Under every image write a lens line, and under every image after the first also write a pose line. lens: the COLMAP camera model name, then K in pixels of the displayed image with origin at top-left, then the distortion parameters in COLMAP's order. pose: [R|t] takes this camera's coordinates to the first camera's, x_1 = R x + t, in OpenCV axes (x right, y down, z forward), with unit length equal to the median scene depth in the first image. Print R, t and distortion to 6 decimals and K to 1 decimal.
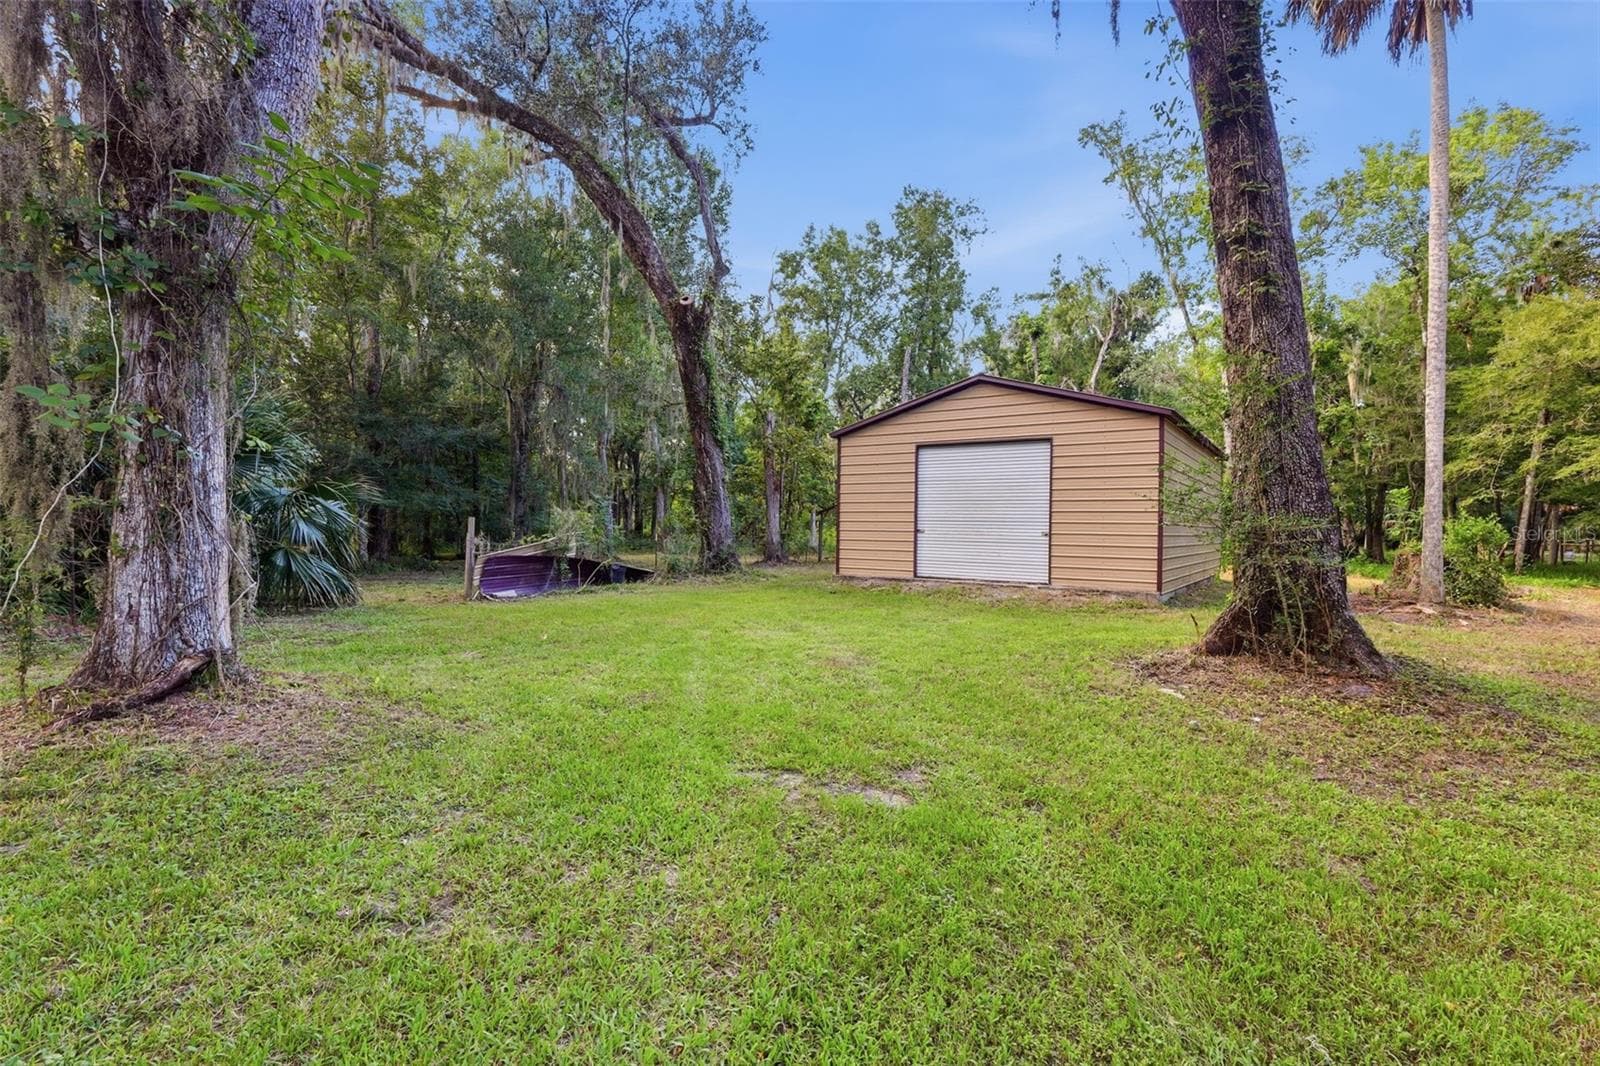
lens RADIAL K [[728.4, 0, 800.0], [0, 728.4, 533.0], [0, 0, 1]] dist [-0.000407, 0.000500]
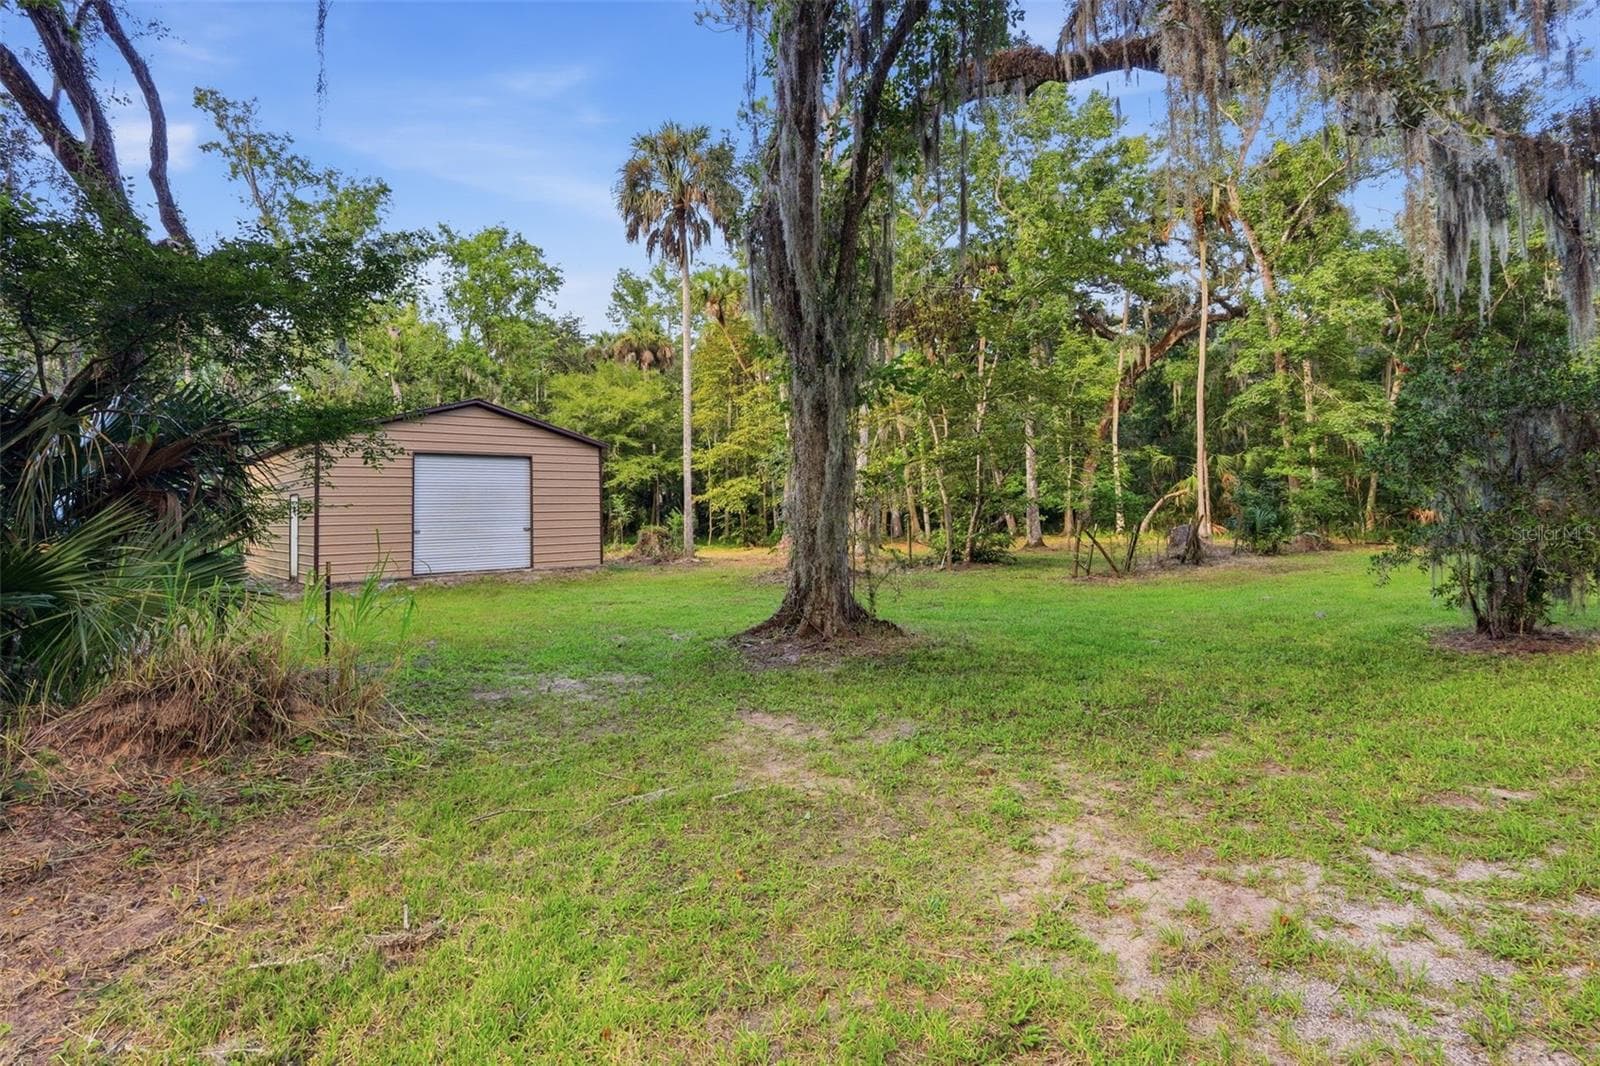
lens RADIAL K [[738.0, 0, 777.6], [0, 738.0, 499.7], [0, 0, 1]] dist [-0.000618, 0.000008]
pose [[0.258304, -0.000369, 0.966064, -0.697111], [0.031426, 0.999474, -0.008021, -0.023020], [-0.965552, 0.032431, 0.258180, 0.185407]]
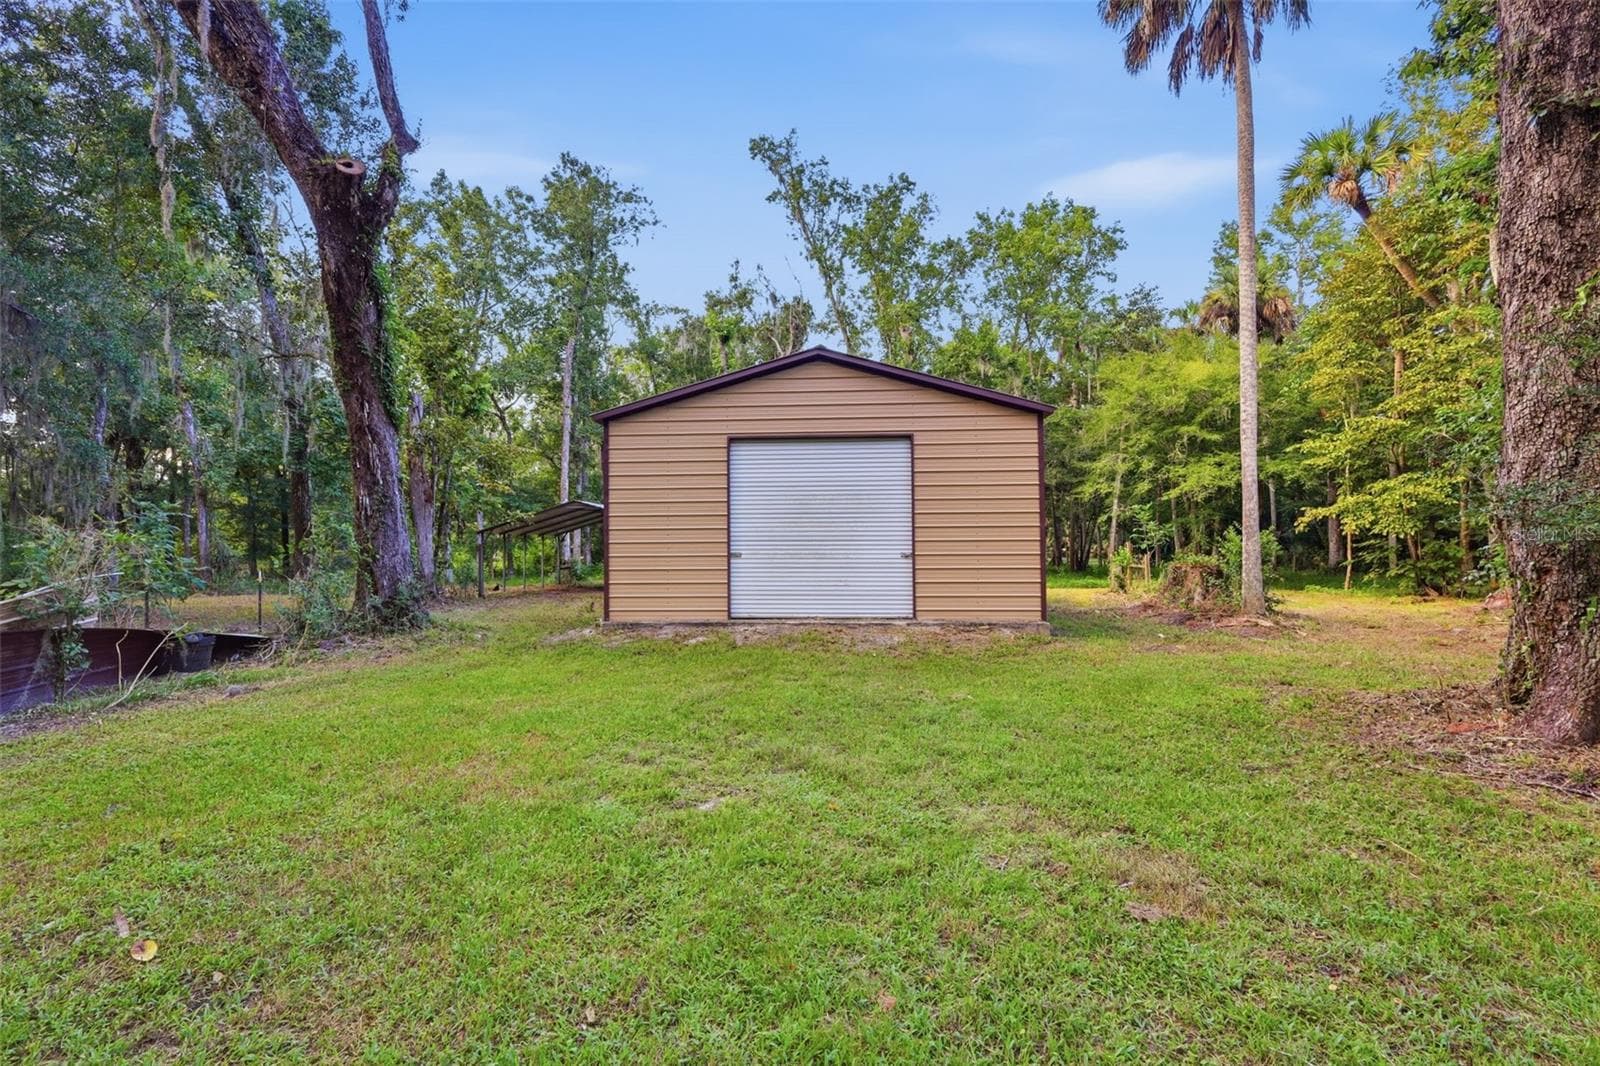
lens RADIAL K [[728.4, 0, 800.0], [0, 728.4, 533.0], [0, 0, 1]] dist [-0.000407, 0.000500]
pose [[0.859716, -0.008579, 0.510700, -0.141432], [0.021913, 0.999558, -0.020097, -0.008159], [-0.510302, 0.028468, 0.859524, 0.315085]]
